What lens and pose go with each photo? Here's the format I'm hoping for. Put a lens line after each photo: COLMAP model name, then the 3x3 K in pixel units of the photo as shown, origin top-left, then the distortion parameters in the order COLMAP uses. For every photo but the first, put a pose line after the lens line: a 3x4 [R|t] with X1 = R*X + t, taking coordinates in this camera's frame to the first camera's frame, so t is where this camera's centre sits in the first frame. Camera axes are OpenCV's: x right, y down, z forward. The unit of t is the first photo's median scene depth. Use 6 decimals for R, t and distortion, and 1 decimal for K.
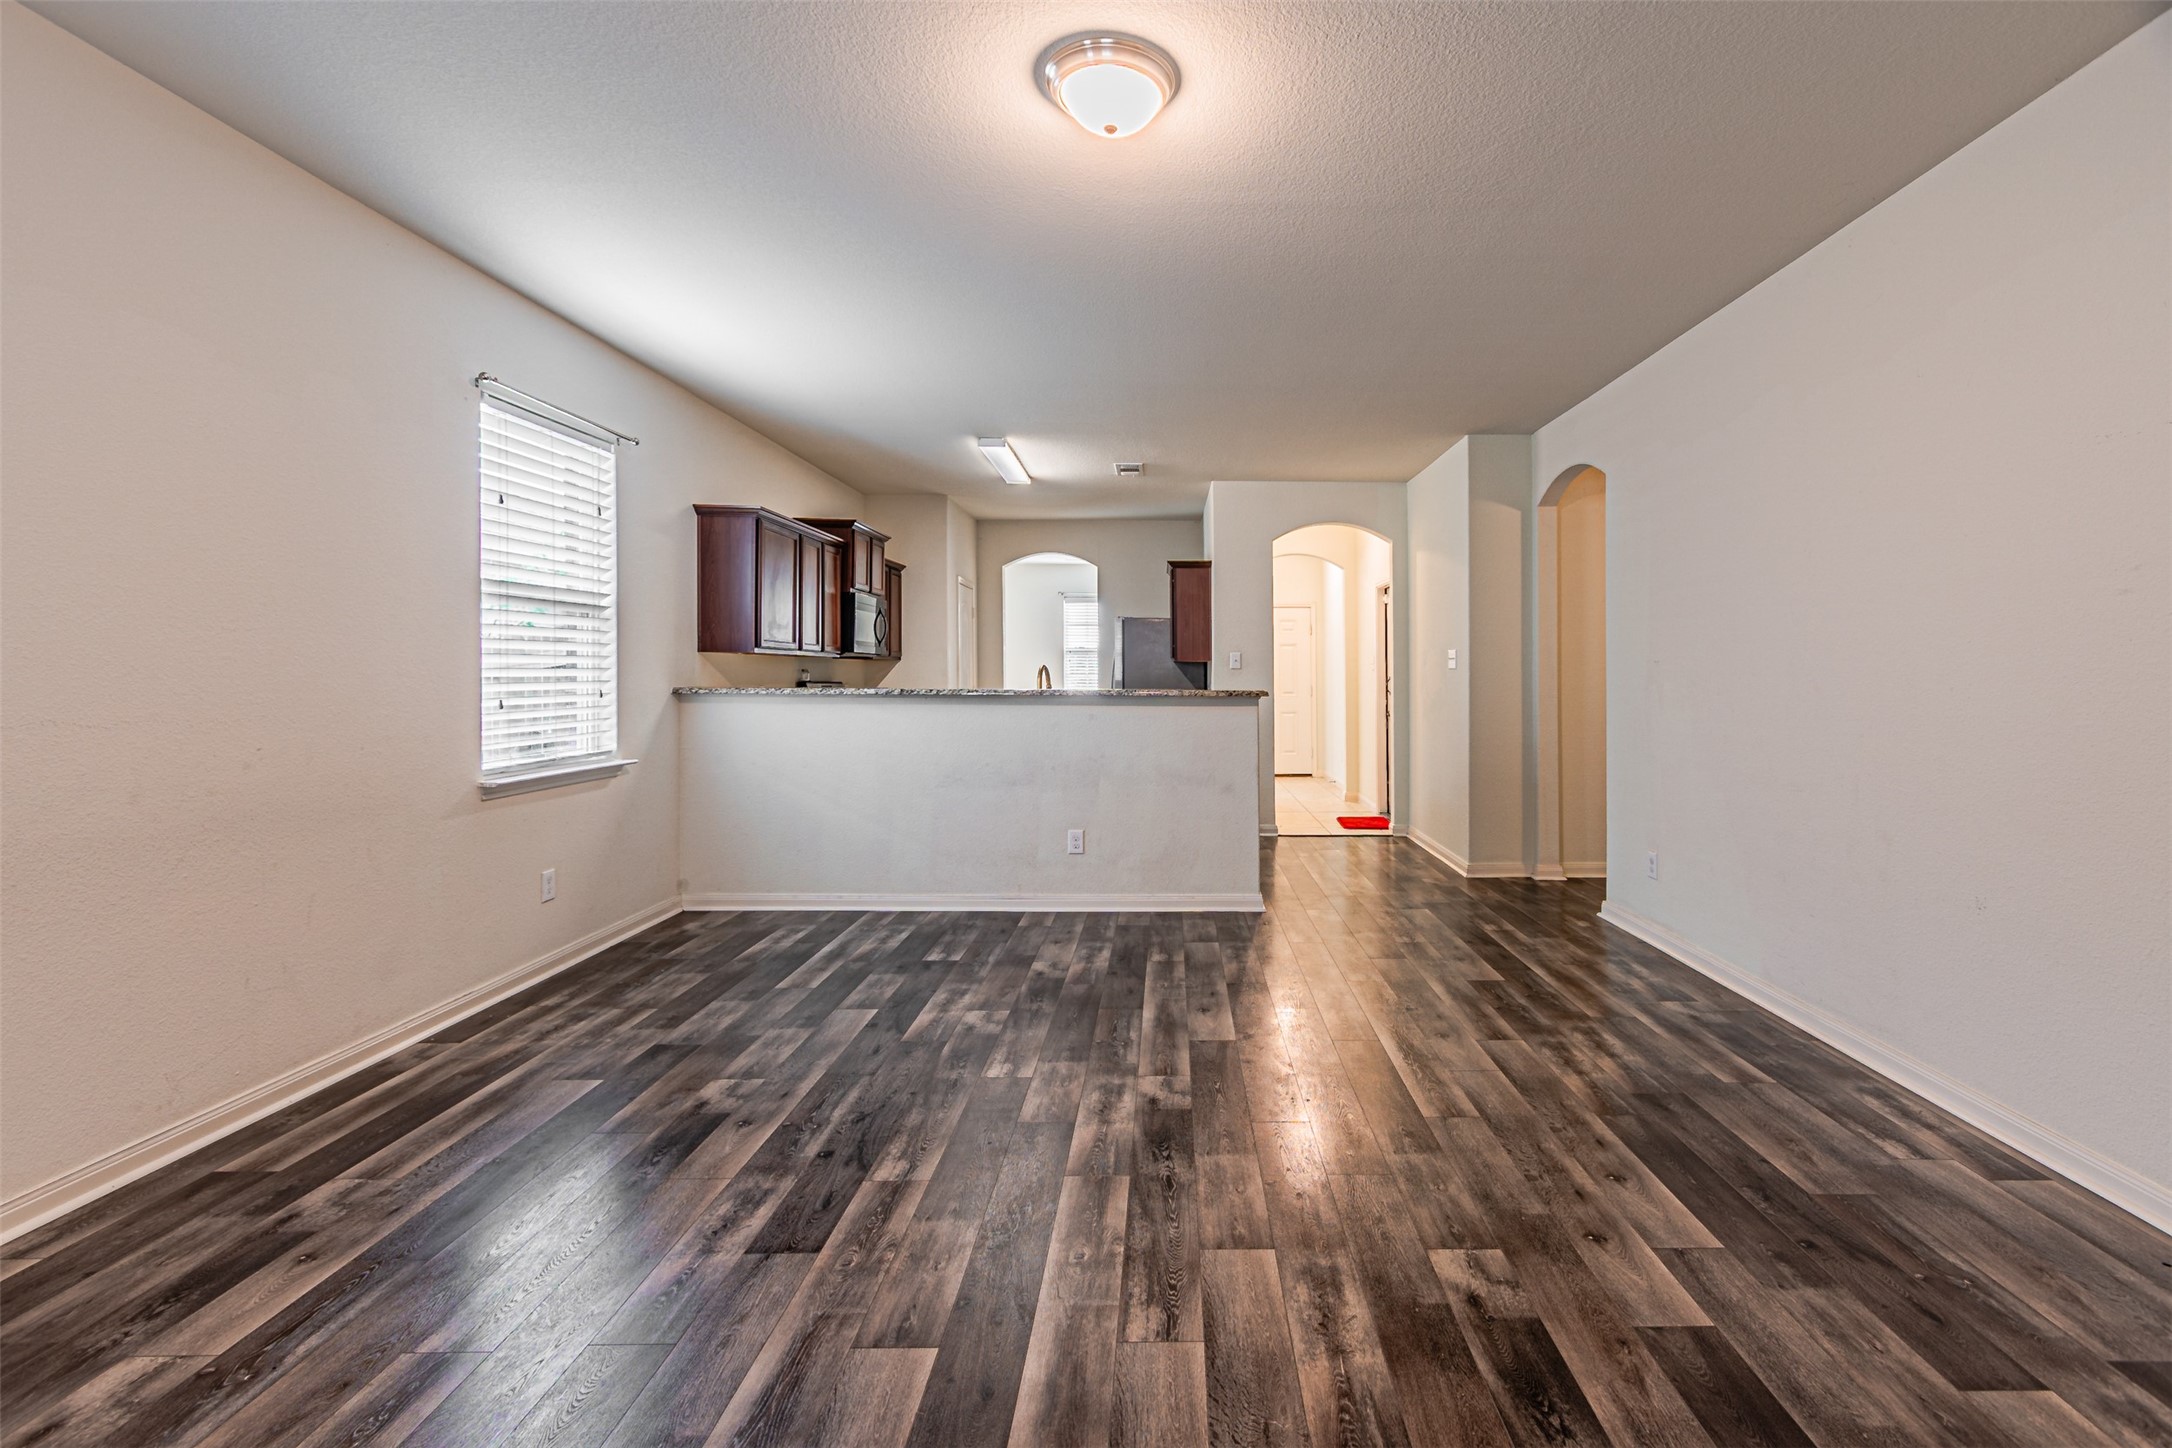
lens RADIAL K [[952.4, 0, 1161.0], [0, 952.4, 682.6], [0, 0, 1]] dist [0.009372, -0.002771]
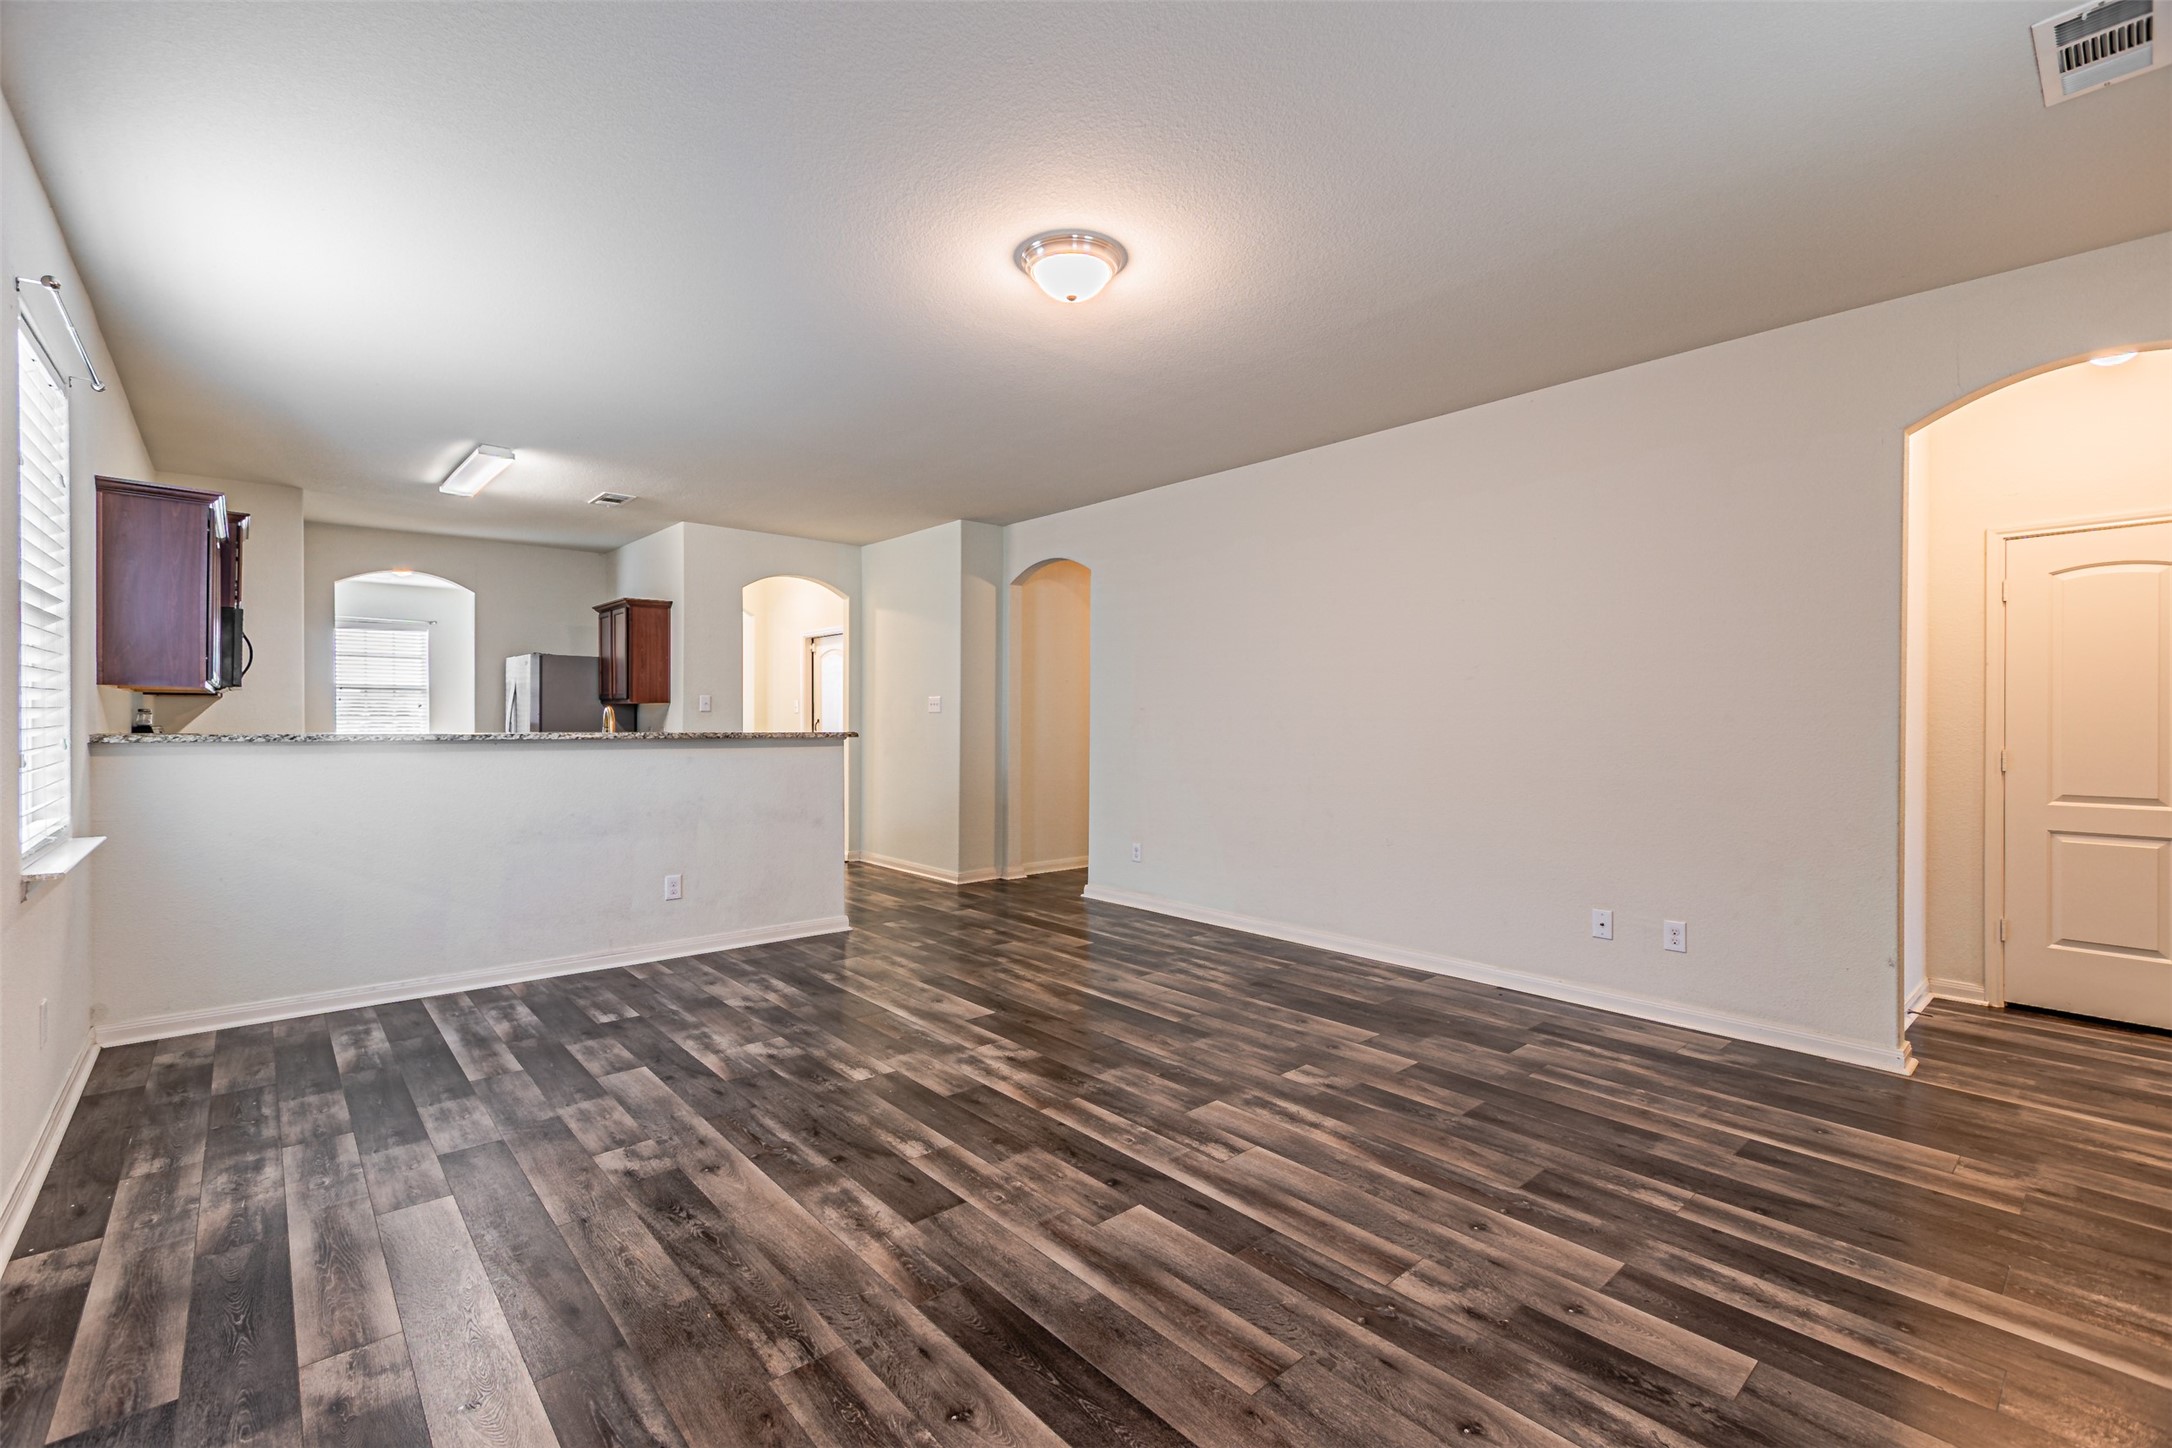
lens RADIAL K [[952.4, 0, 1017.7], [0, 952.4, 730.0], [0, 0, 1]] dist [0.009372, -0.002771]
pose [[0.772467, -0.007467, 0.635010, -0.776922], [0.004467, 0.999970, 0.006325, 0.000789], [-0.635039, -0.002050, 0.772478, 0.030937]]
